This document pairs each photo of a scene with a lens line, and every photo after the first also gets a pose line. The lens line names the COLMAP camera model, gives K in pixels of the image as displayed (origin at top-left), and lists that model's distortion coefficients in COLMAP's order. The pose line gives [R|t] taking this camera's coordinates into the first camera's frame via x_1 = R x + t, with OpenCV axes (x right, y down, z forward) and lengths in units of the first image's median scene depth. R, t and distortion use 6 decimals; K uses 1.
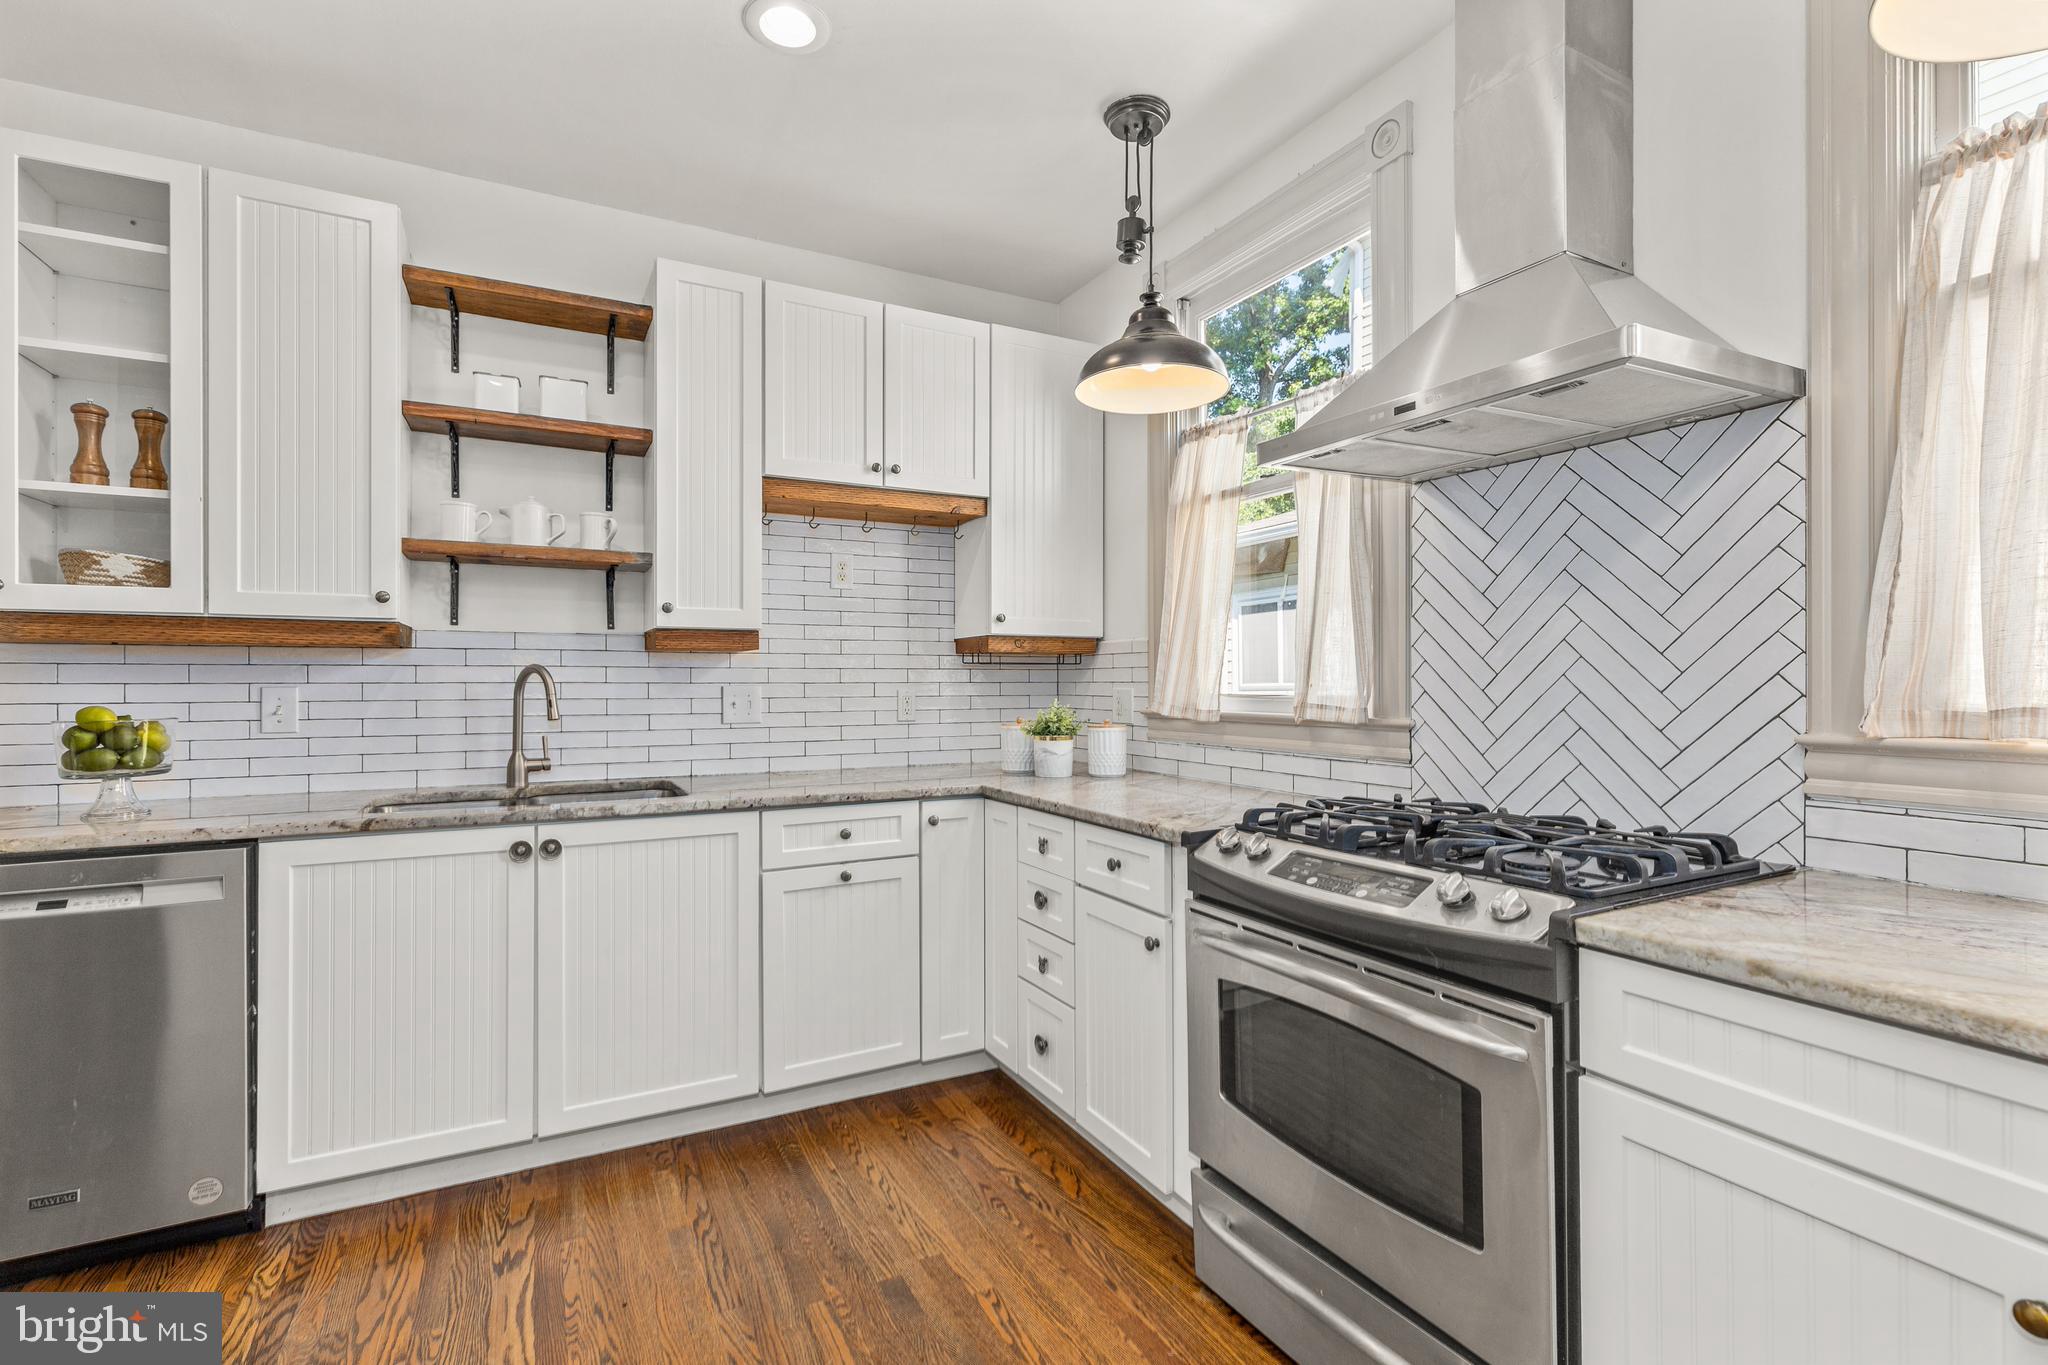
lens RADIAL K [[923.2, 0, 1017.5], [0, 923.2, 680.8], [0, 0, 1]] dist [0.002503, -0.000890]
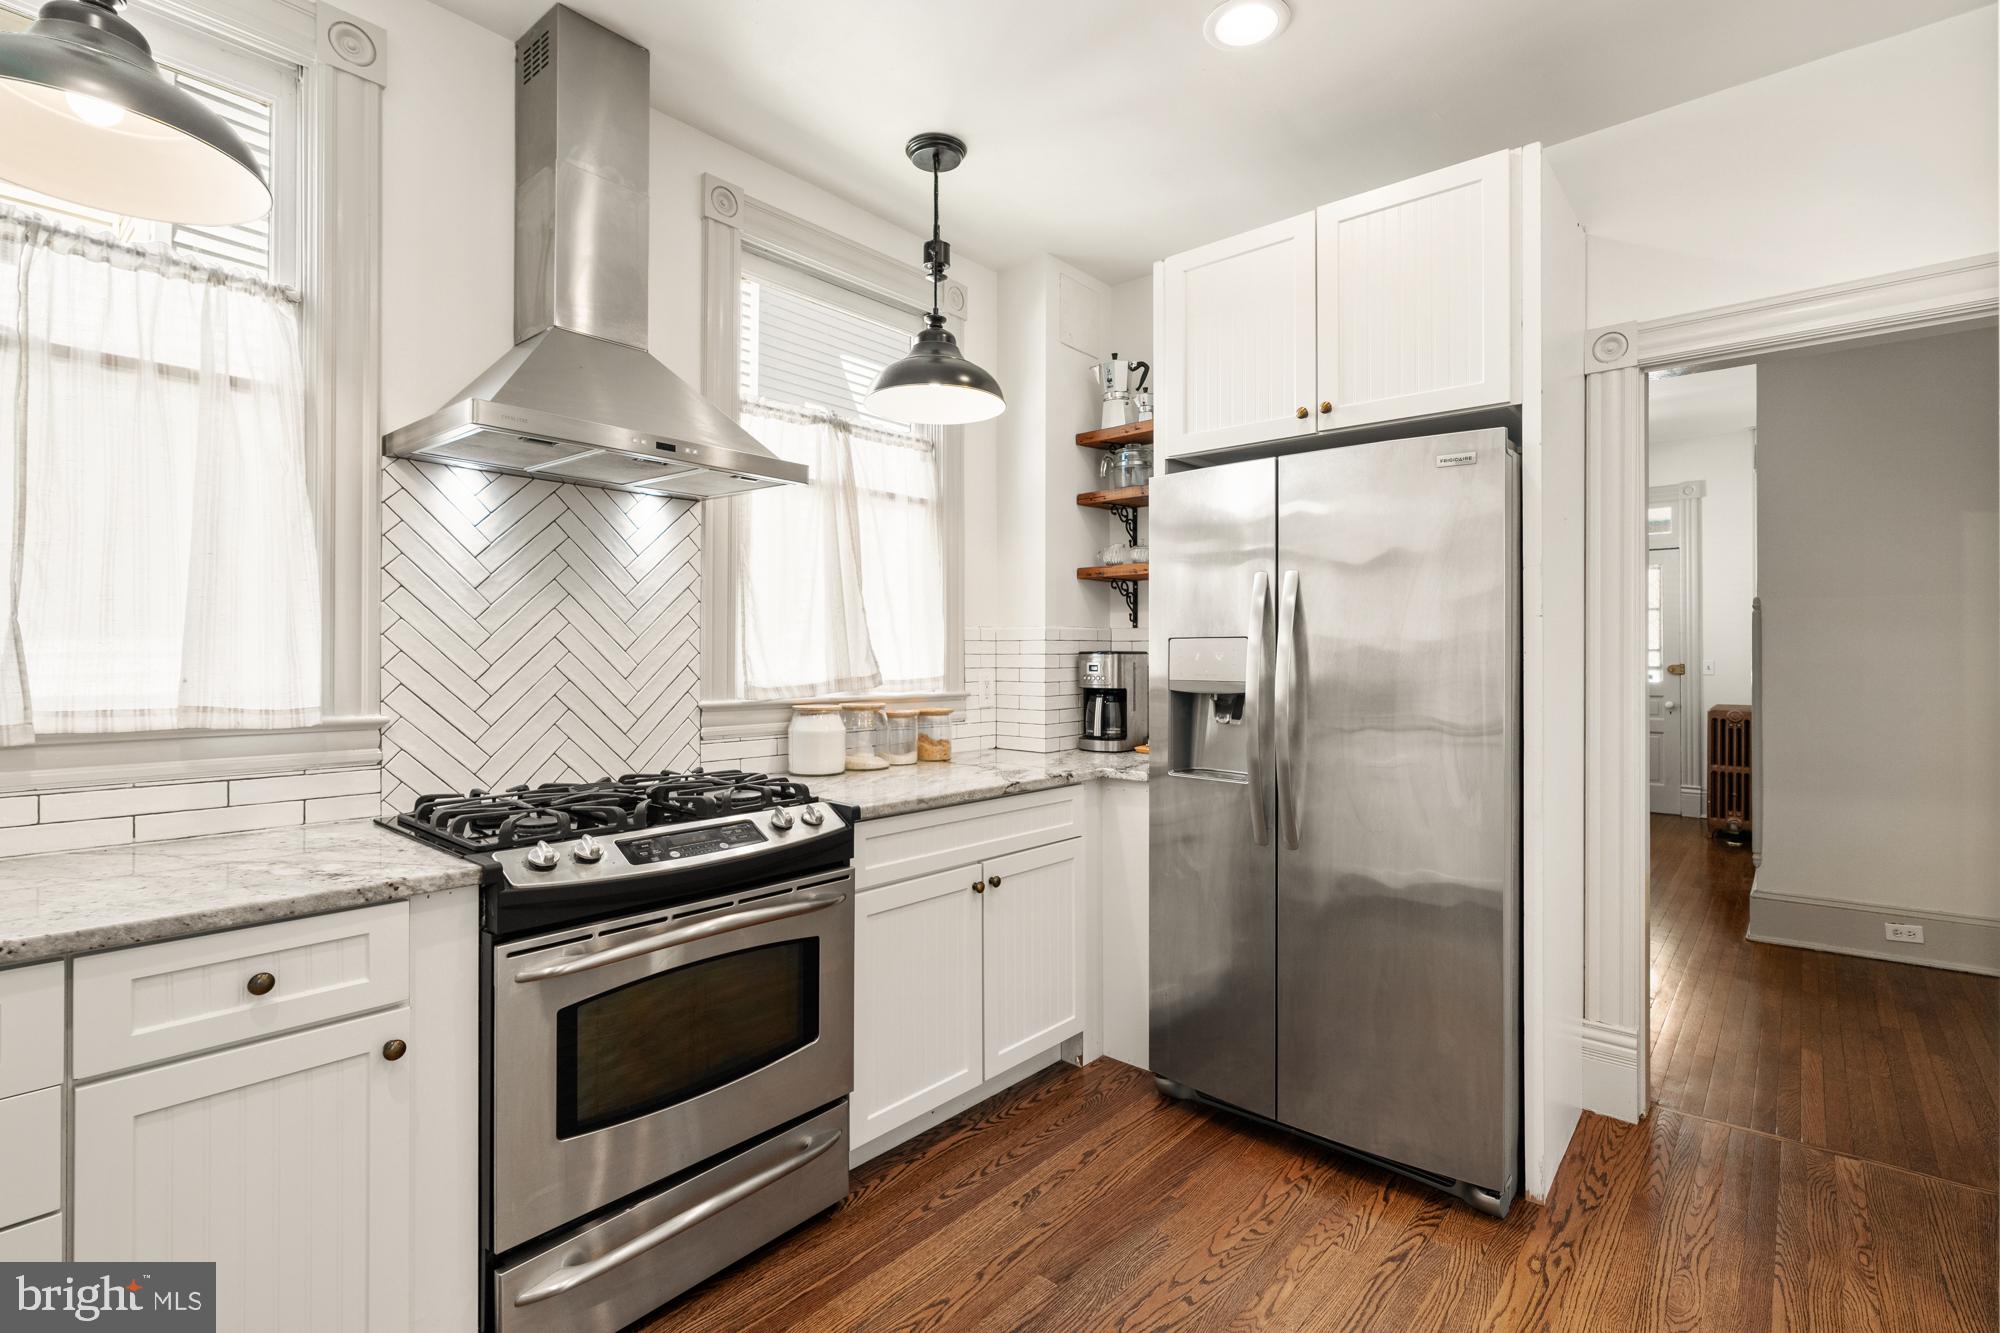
lens RADIAL K [[926.1, 0, 997.3], [0, 926.1, 658.3], [0, 0, 1]] dist [0.001622, 0.000229]
pose [[-0.372142, -0.003587, 0.928169, -0.753150], [-0.007278, 0.999973, 0.000947, -0.022389], [-0.928147, -0.006402, -0.372158, 0.914974]]
